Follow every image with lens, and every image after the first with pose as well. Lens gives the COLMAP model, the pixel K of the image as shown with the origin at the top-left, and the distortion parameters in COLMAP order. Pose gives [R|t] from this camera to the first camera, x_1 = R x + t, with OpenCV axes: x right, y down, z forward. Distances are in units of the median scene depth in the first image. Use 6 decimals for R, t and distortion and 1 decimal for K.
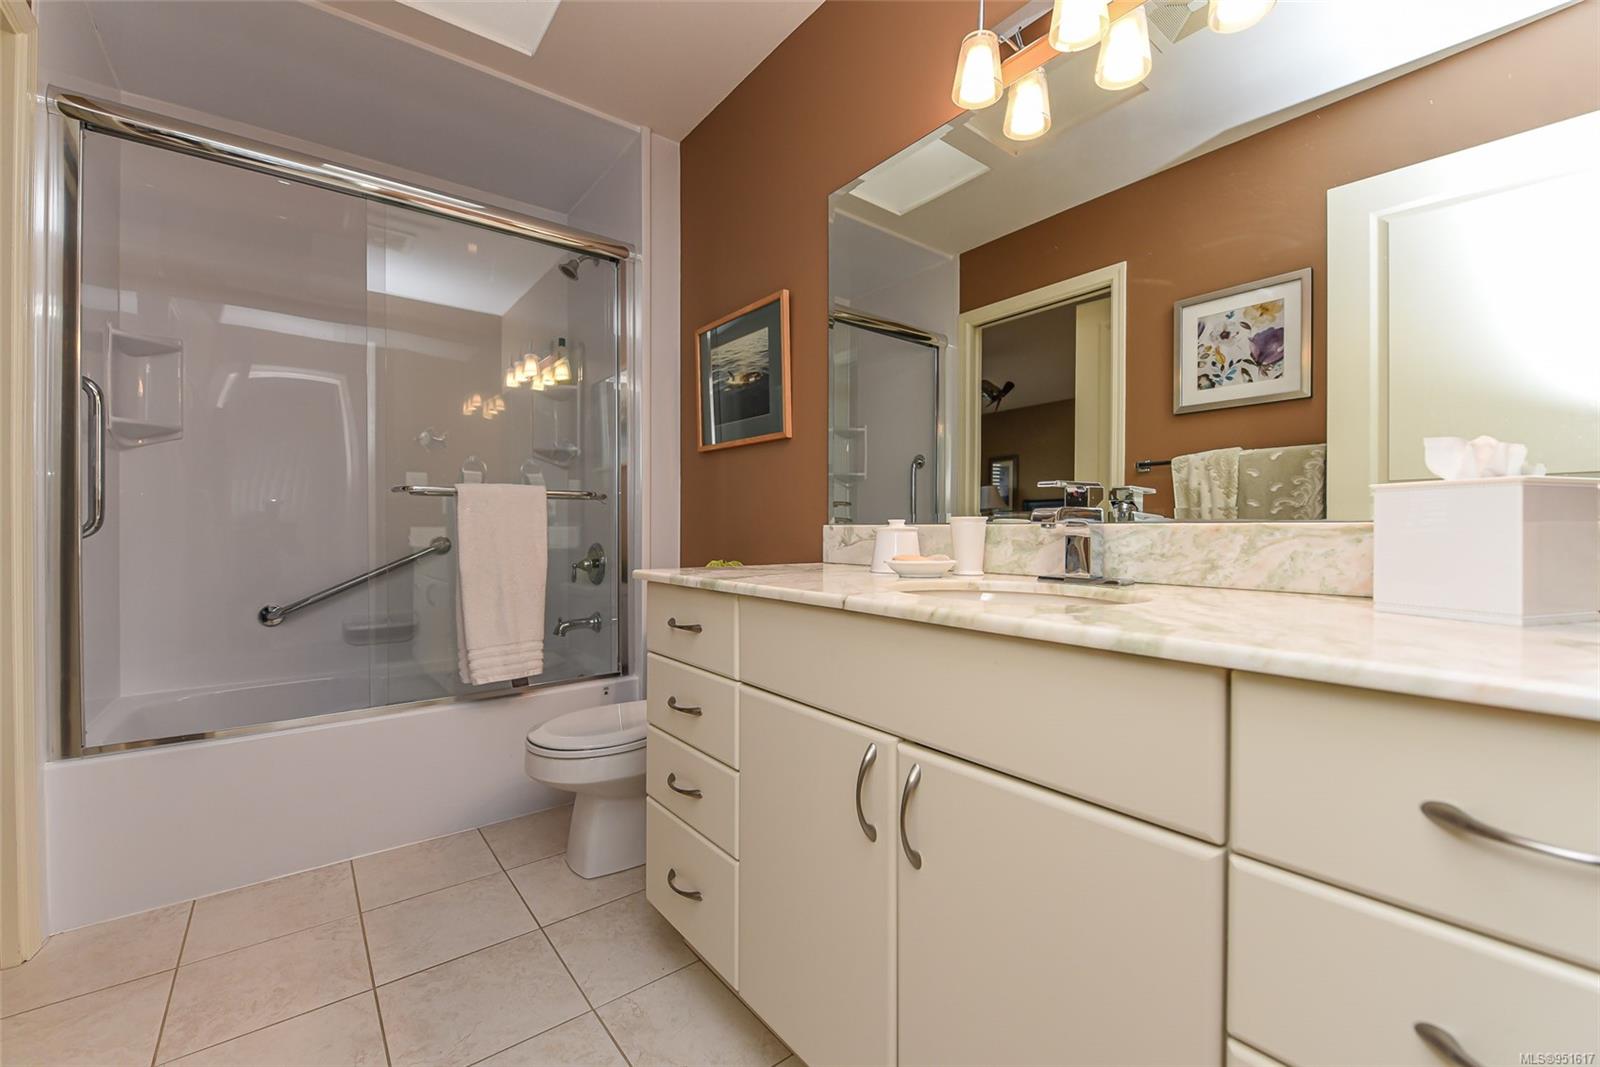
lens RADIAL K [[649.2, 0, 803.2], [0, 649.2, 528.8], [0, 0, 1]] dist [-0.003600, -0.002434]
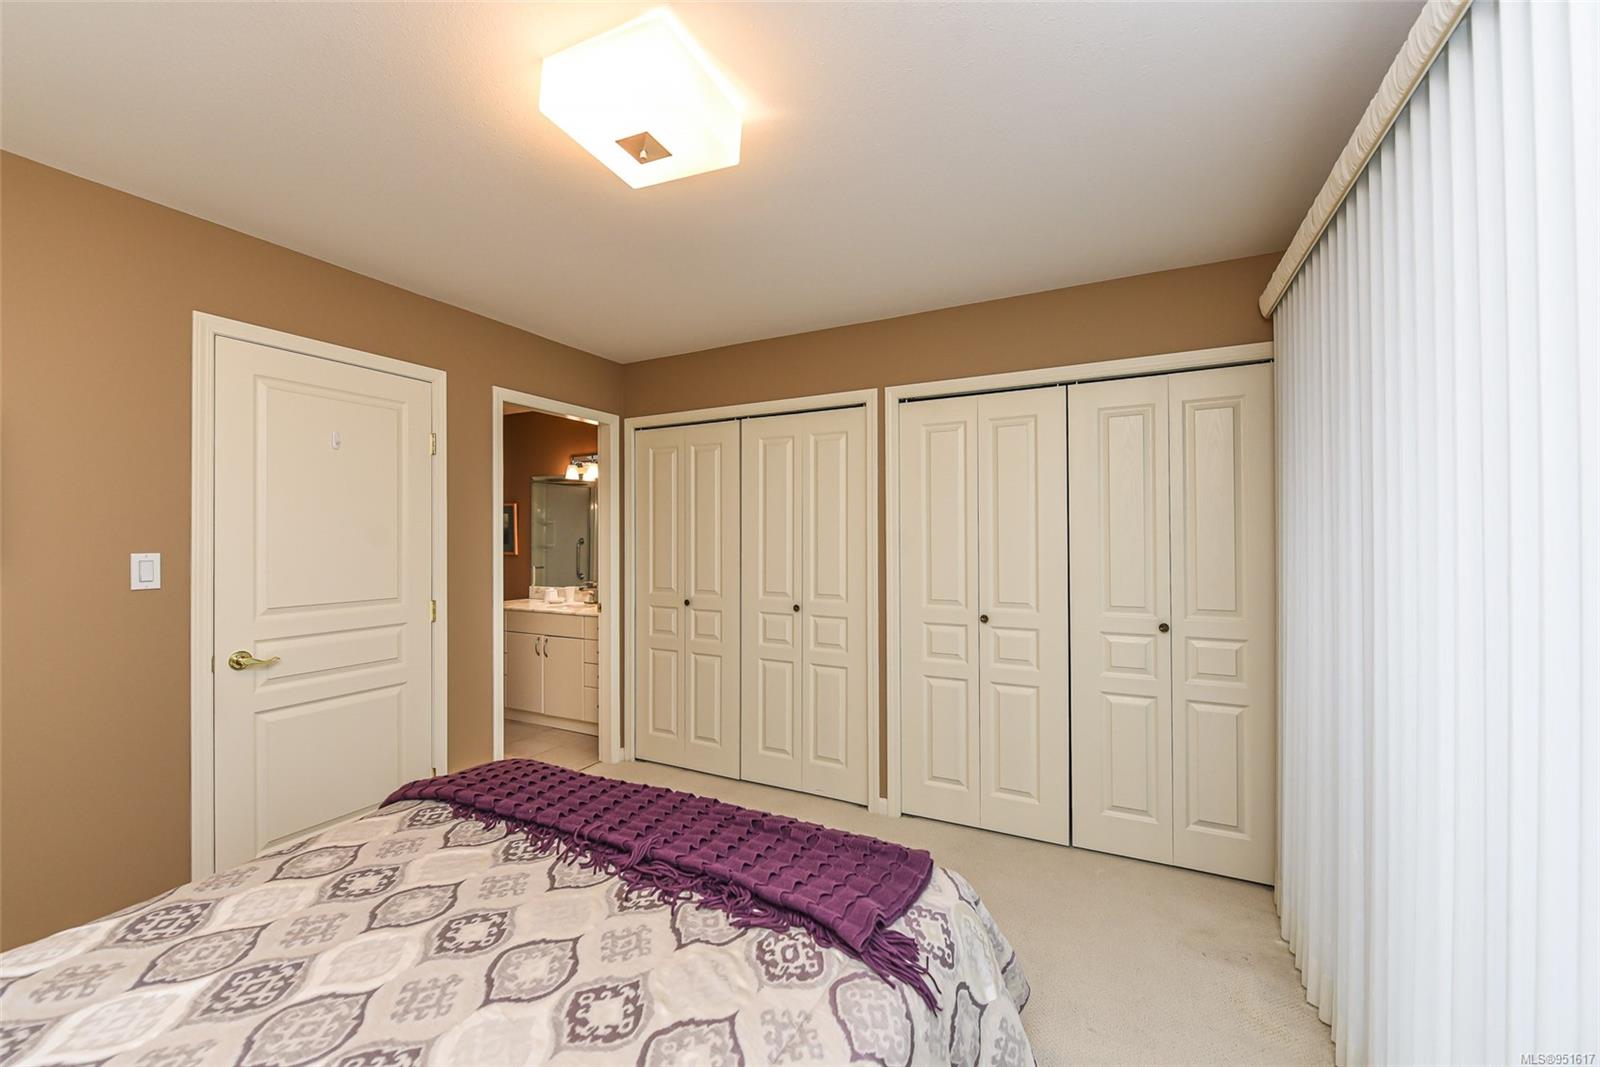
lens RADIAL K [[645.0, 0, 806.0], [0, 645.0, 532.0], [0, 0, 1]] dist [-0.013074, -0.002212]
pose [[0.907178, 0.005074, 0.420716, -0.068962], [-0.001173, 0.999954, -0.009531, -0.251923], [-0.420745, 0.008153, 0.907142, -2.498615]]
